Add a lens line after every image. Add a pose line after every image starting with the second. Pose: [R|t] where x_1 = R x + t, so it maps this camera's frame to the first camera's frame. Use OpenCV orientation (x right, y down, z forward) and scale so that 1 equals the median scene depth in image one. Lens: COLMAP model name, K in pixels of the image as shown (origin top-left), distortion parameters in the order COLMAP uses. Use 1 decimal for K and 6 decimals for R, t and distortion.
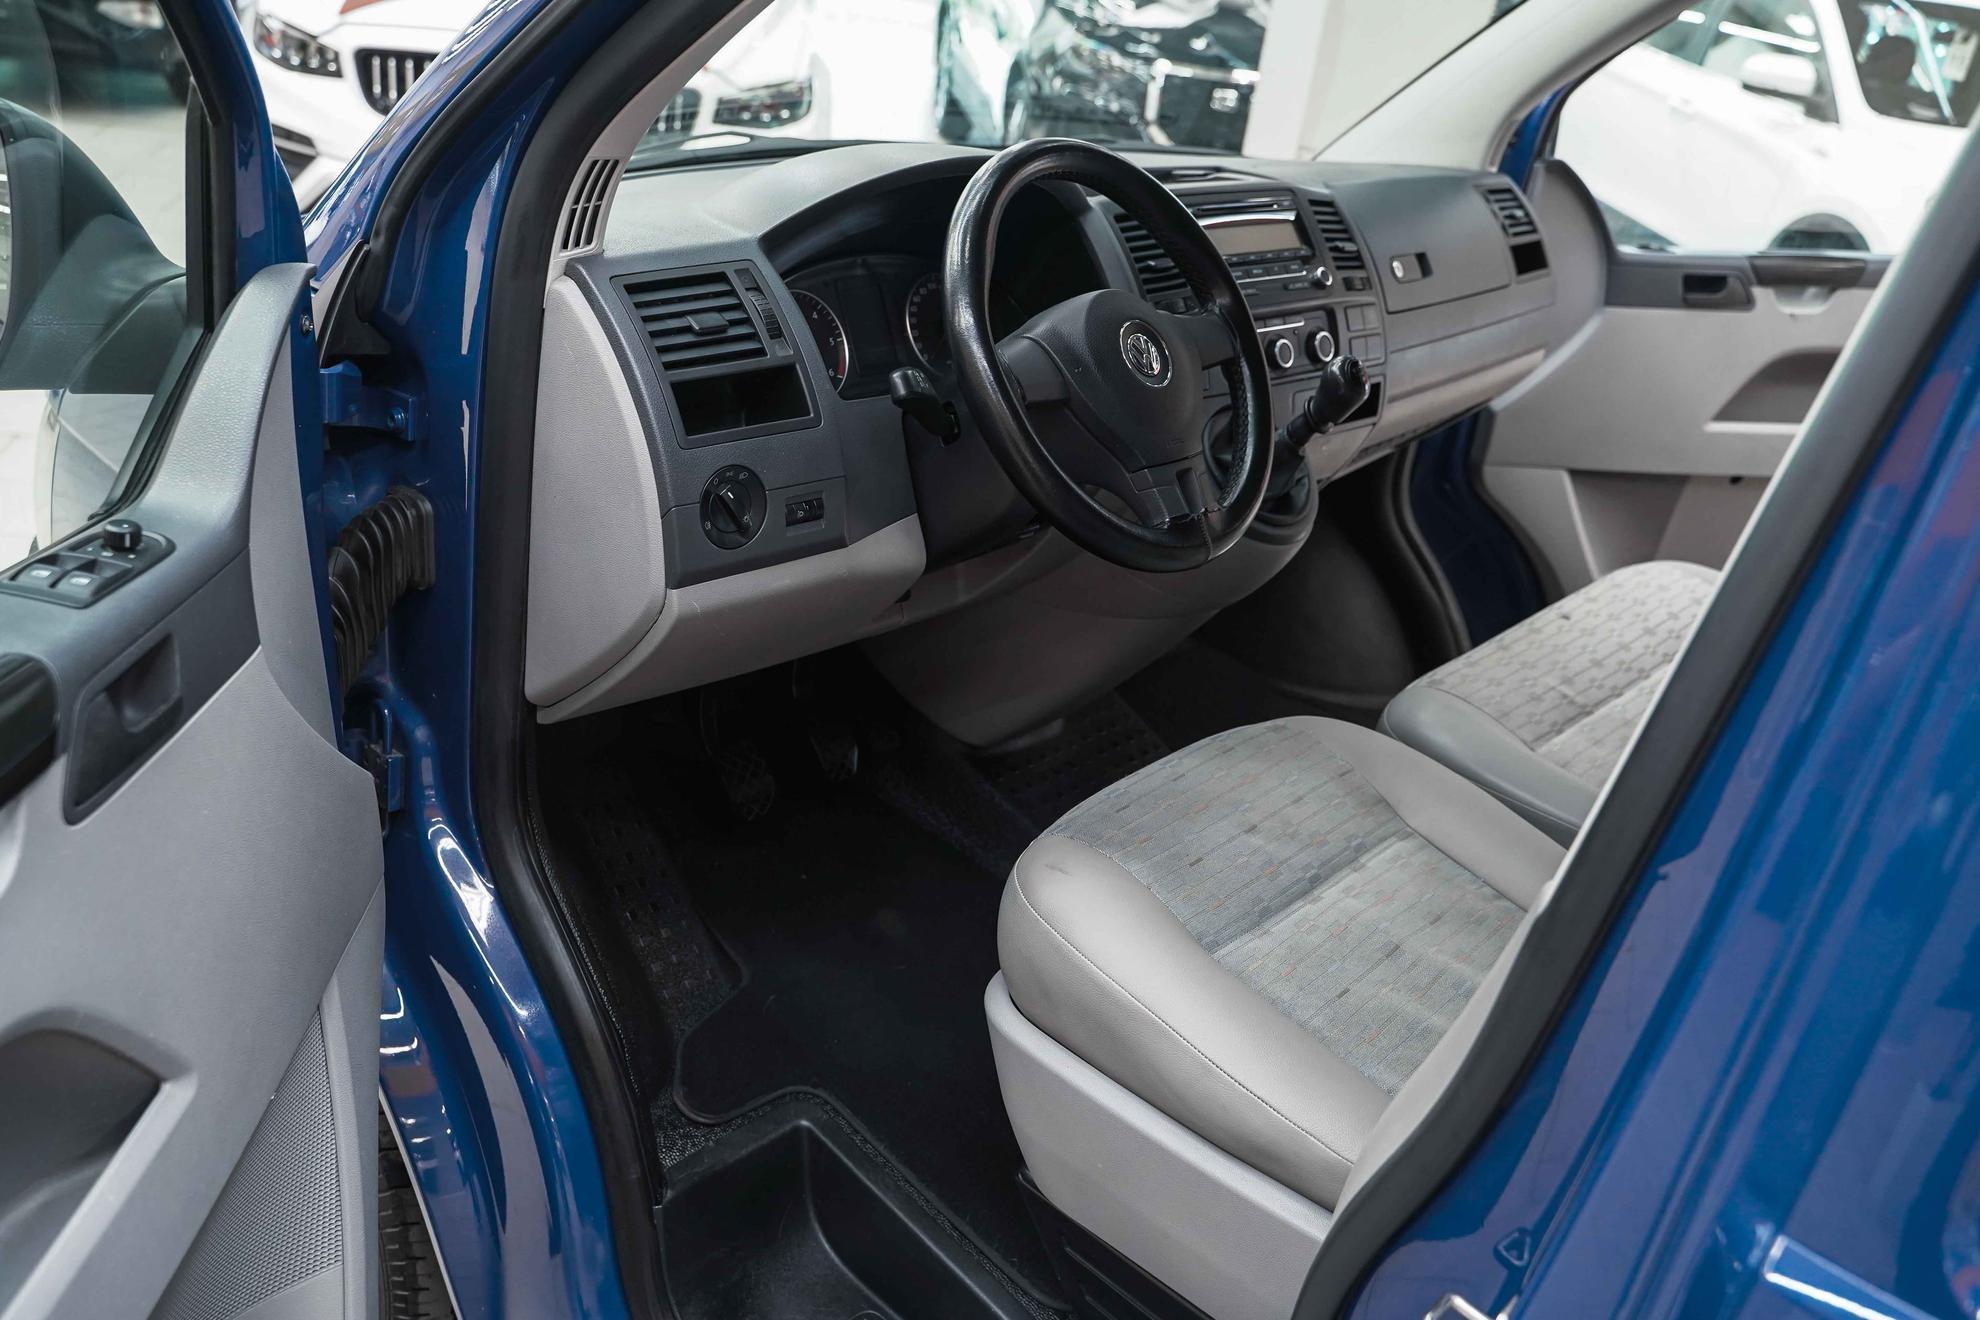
lens RADIAL K [[1660.5, 0, 990.0], [0, 1660.5, 660.0], [0, 0, 1]] dist [-0.000858, -0.004142]
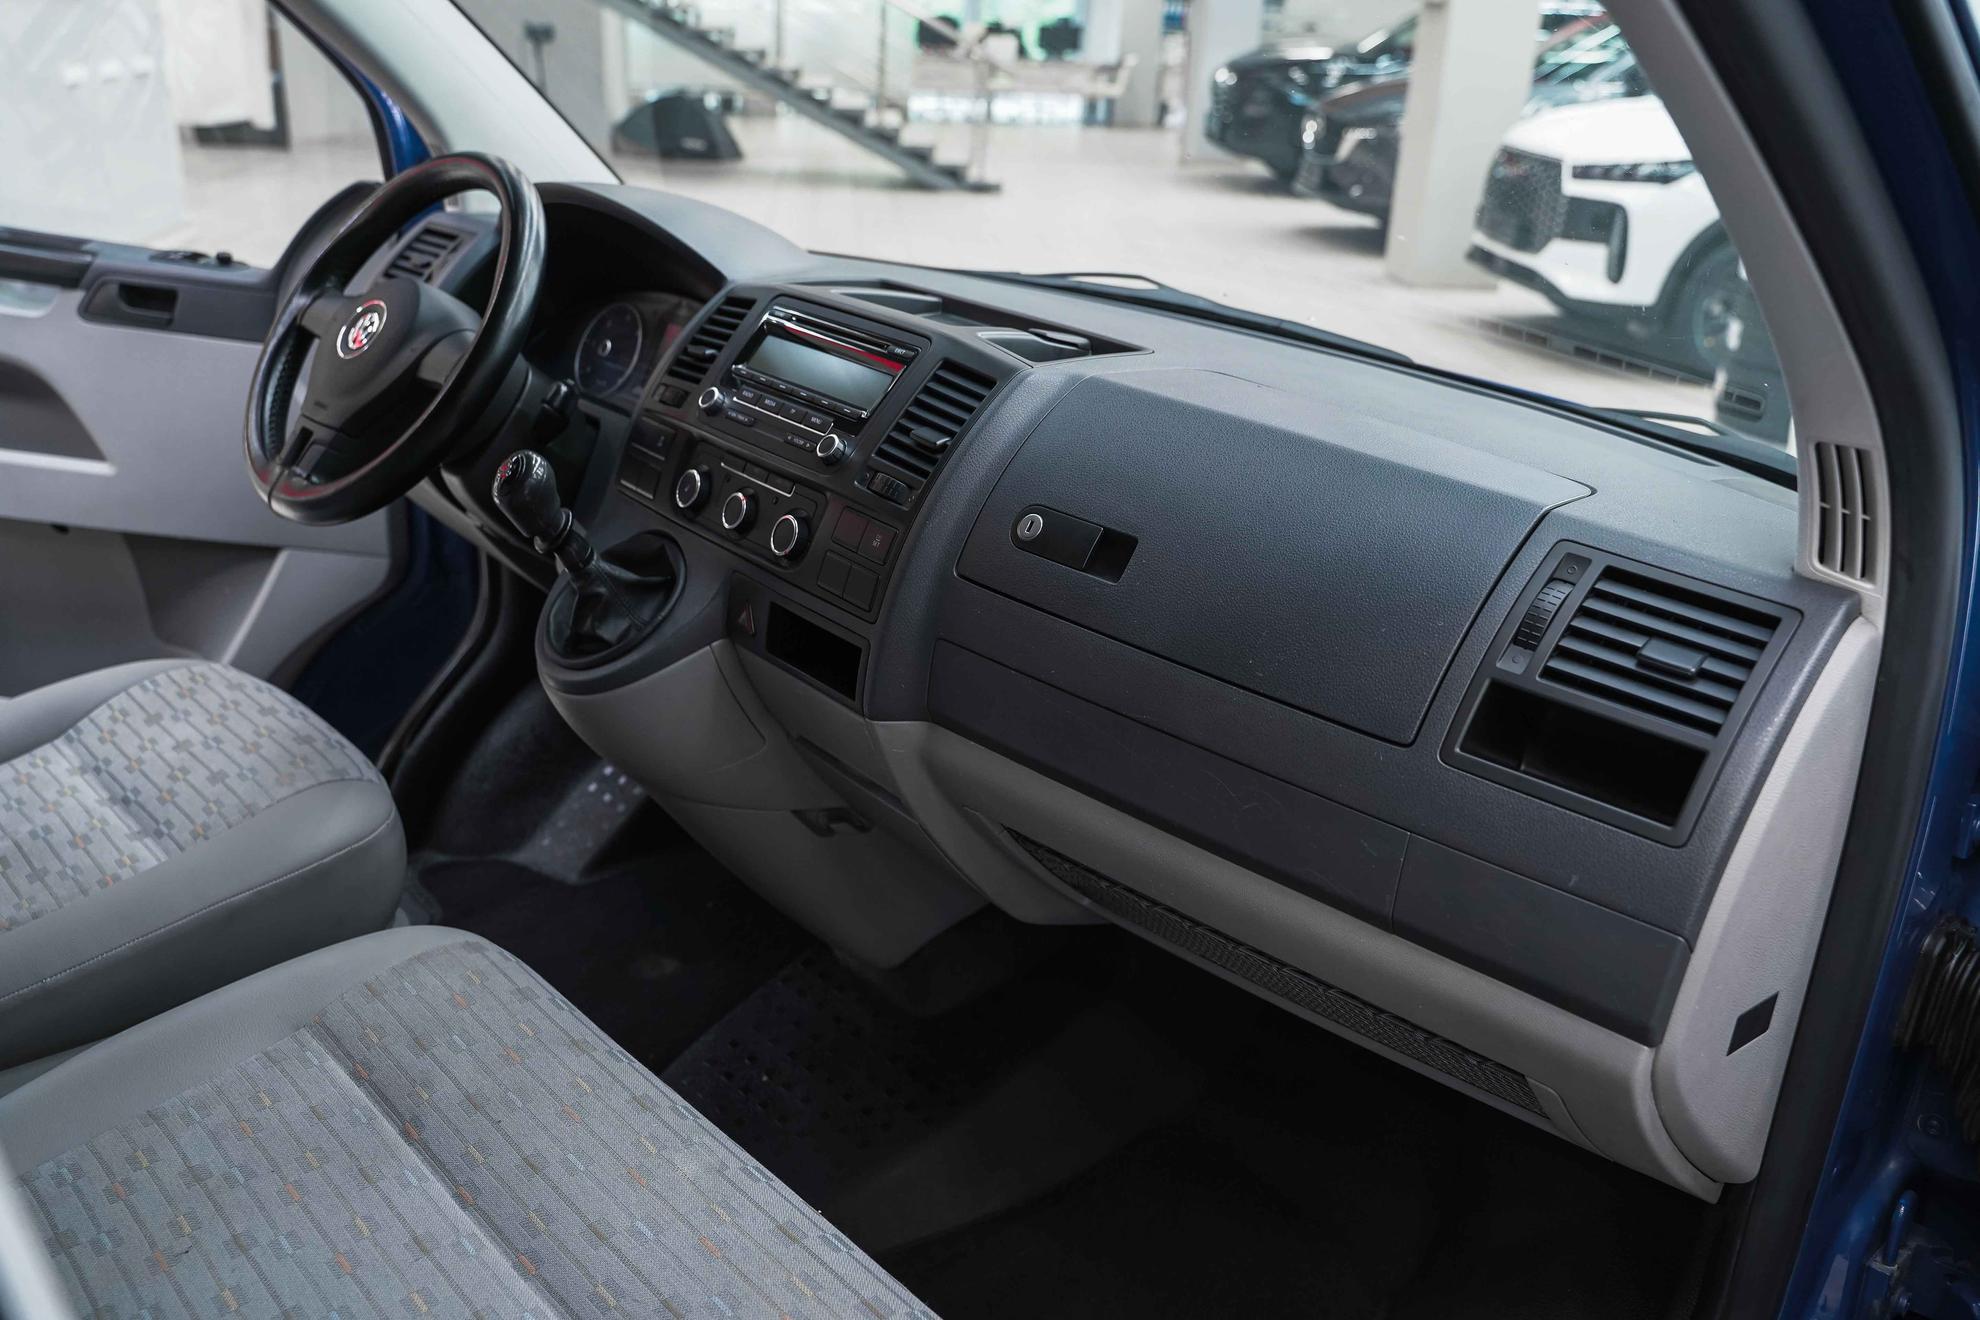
lens RADIAL K [[1660.5, 0, 990.0], [0, 1660.5, 660.0], [0, 0, 1]] dist [-0.000858, -0.004142]
pose [[-0.087425, 0.268967, -0.959173, 0.857453], [-0.467229, 0.839312, 0.277942, -0.372353], [0.879803, 0.472453, 0.052292, 1.051397]]
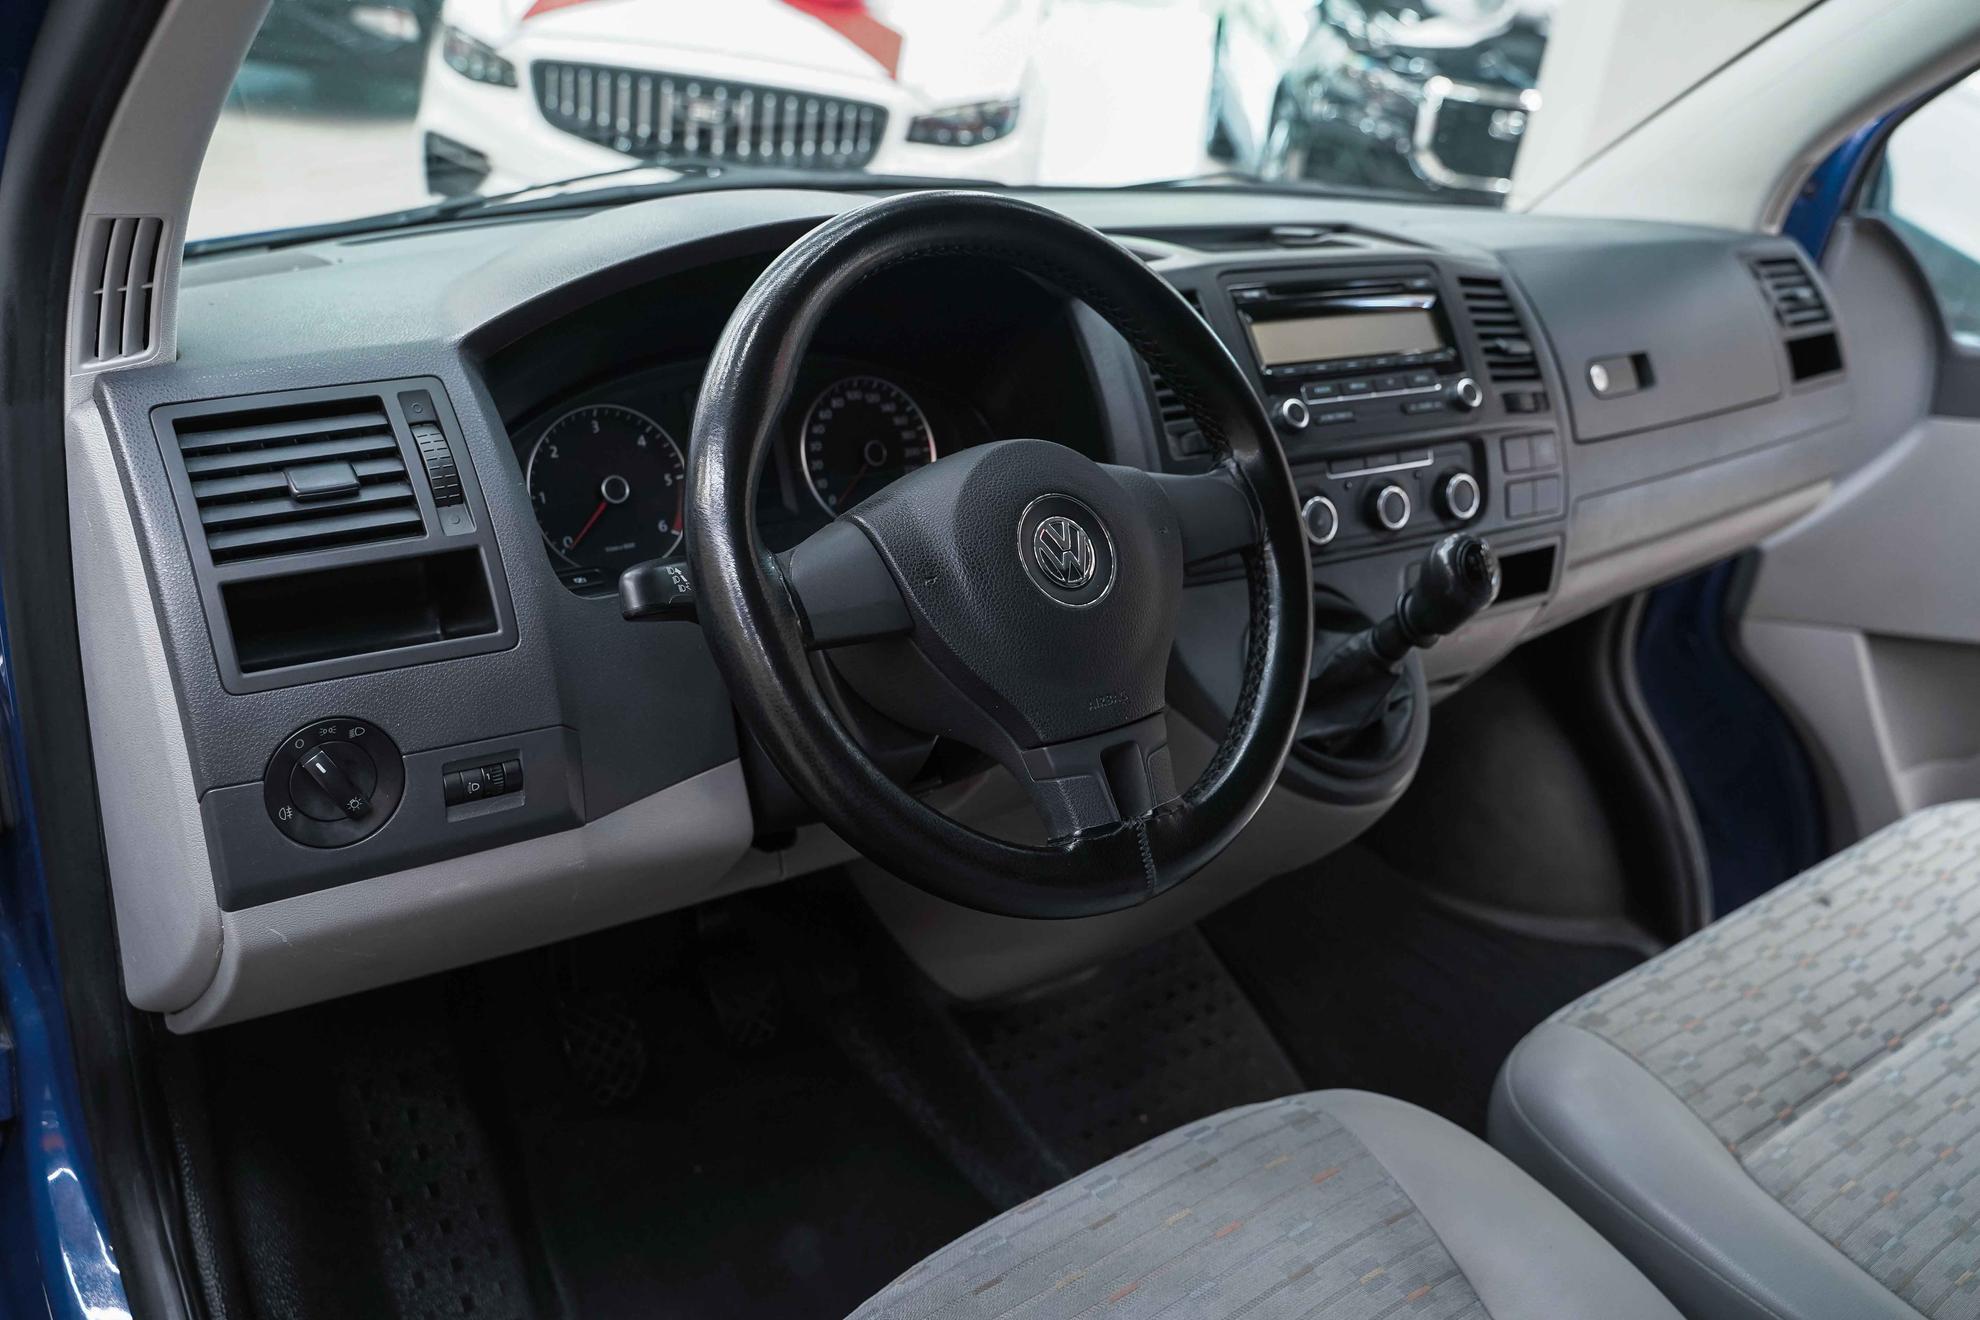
lens RADIAL K [[1660.5, 0, 990.0], [0, 1660.5, 660.0], [0, 0, 1]] dist [-0.000858, -0.004142]
pose [[0.984244, 0.067240, -0.163534, 0.125296], [-0.068869, 0.997616, -0.004309, -0.104523], [0.162854, 0.015504, 0.986528, 0.298000]]
